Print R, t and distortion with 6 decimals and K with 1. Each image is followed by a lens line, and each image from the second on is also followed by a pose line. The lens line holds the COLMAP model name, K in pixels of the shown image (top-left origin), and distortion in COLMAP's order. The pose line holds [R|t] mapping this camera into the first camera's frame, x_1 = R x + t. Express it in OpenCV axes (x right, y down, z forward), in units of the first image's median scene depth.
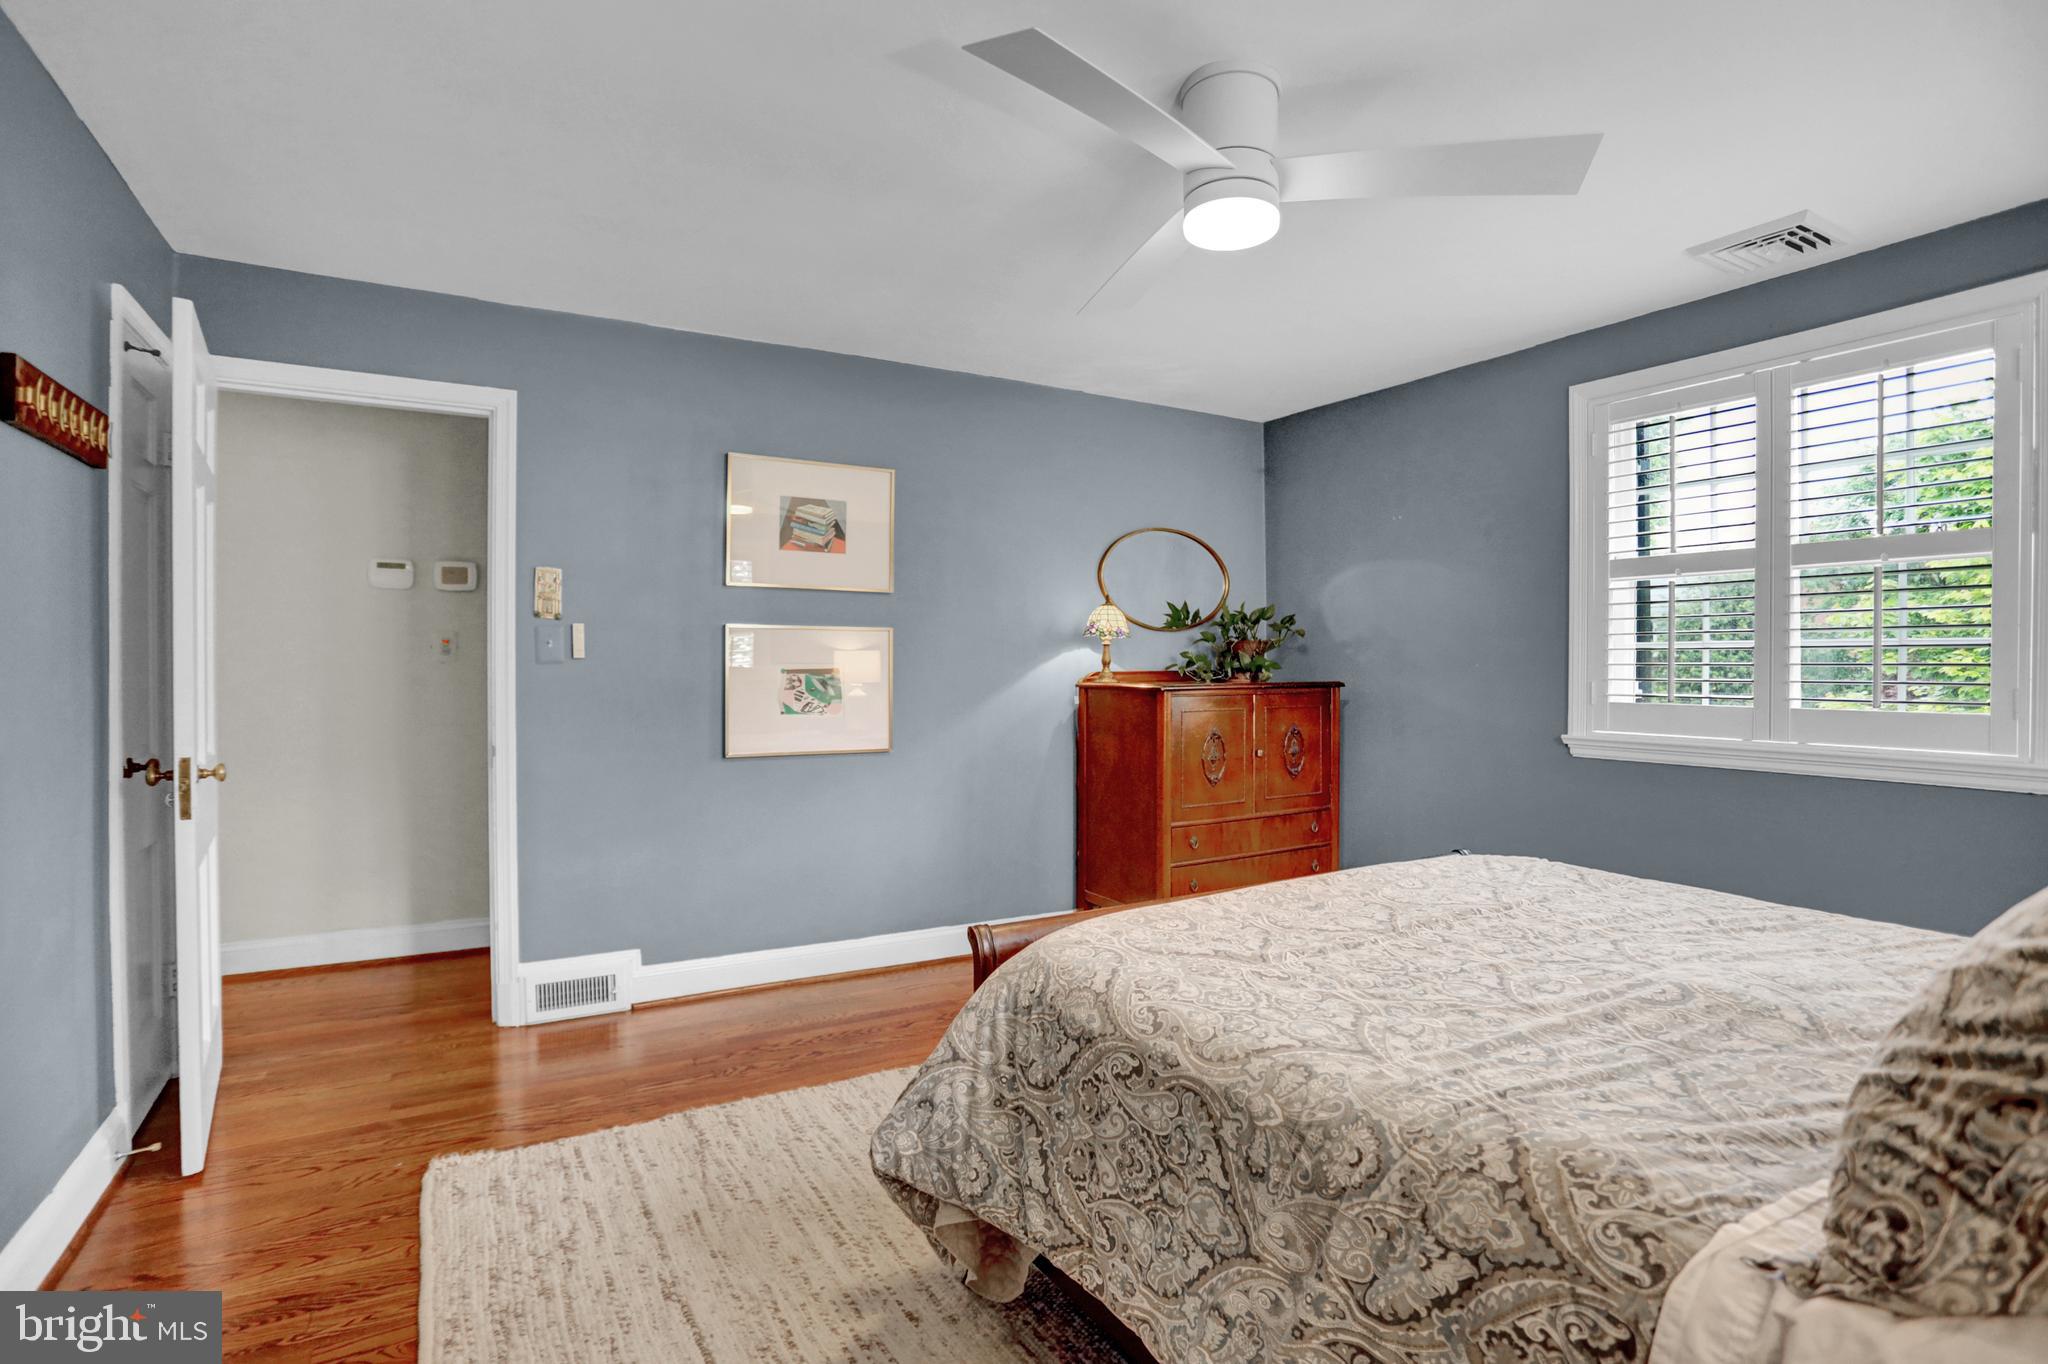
lens RADIAL K [[985.2, 0, 1029.0], [0, 985.2, 673.9], [0, 0, 1]] dist [-0.056084, 0.018761]
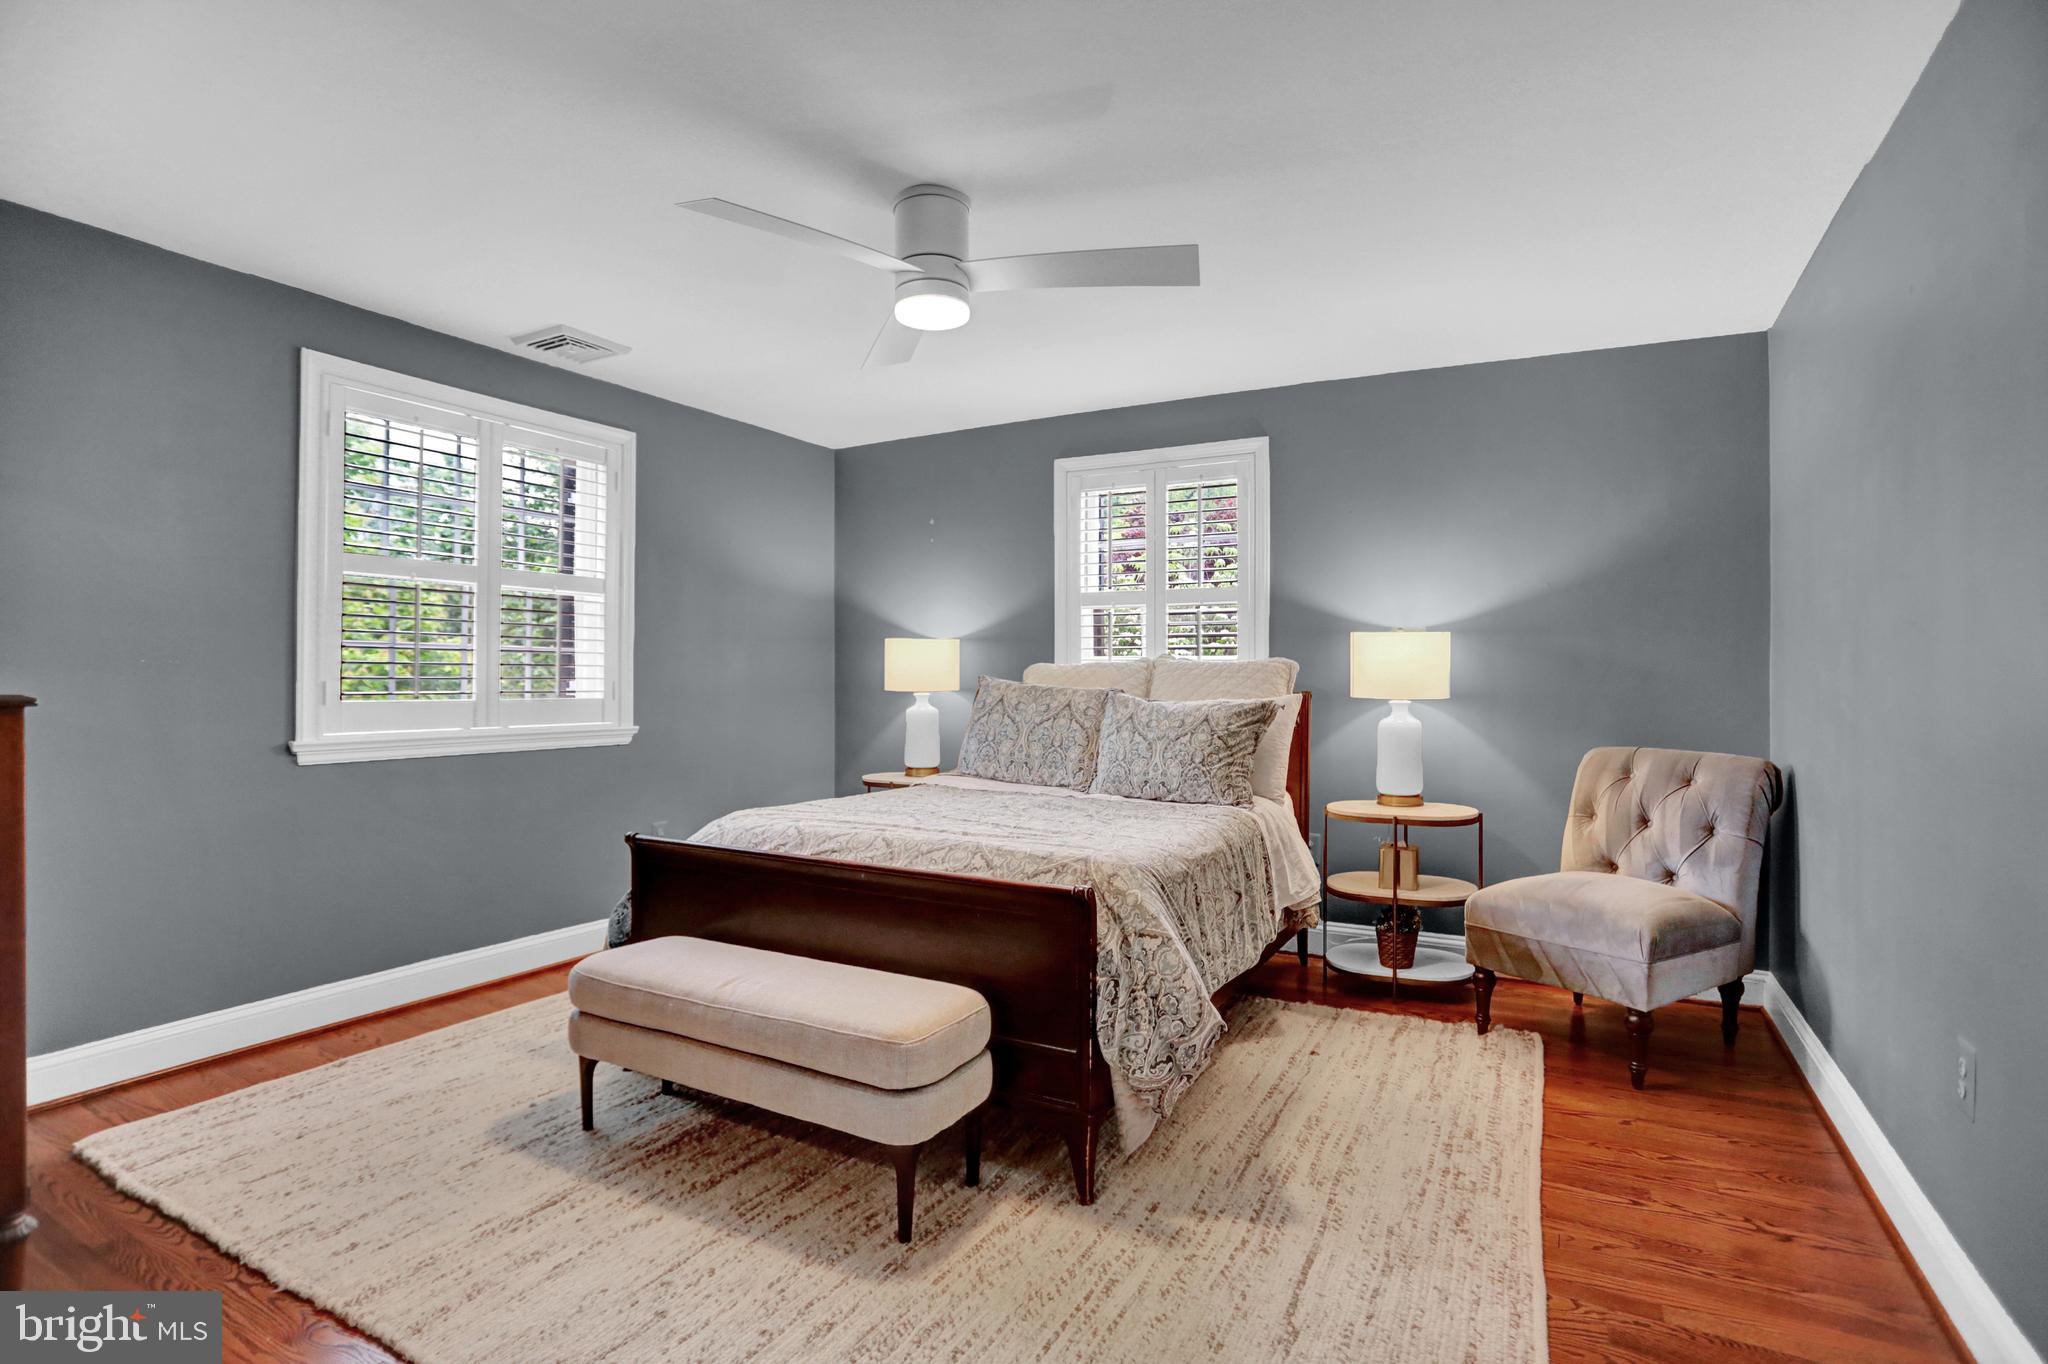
lens RADIAL K [[985.2, 0, 1031.1], [0, 985.2, 680.3], [0, 0, 1]] dist [-0.056084, 0.018761]
pose [[-0.516054, -0.008774, 0.856511, -0.692486], [0.003950, 0.999913, 0.012623, -0.001558], [-0.856547, 0.009897, -0.515974, 1.129594]]
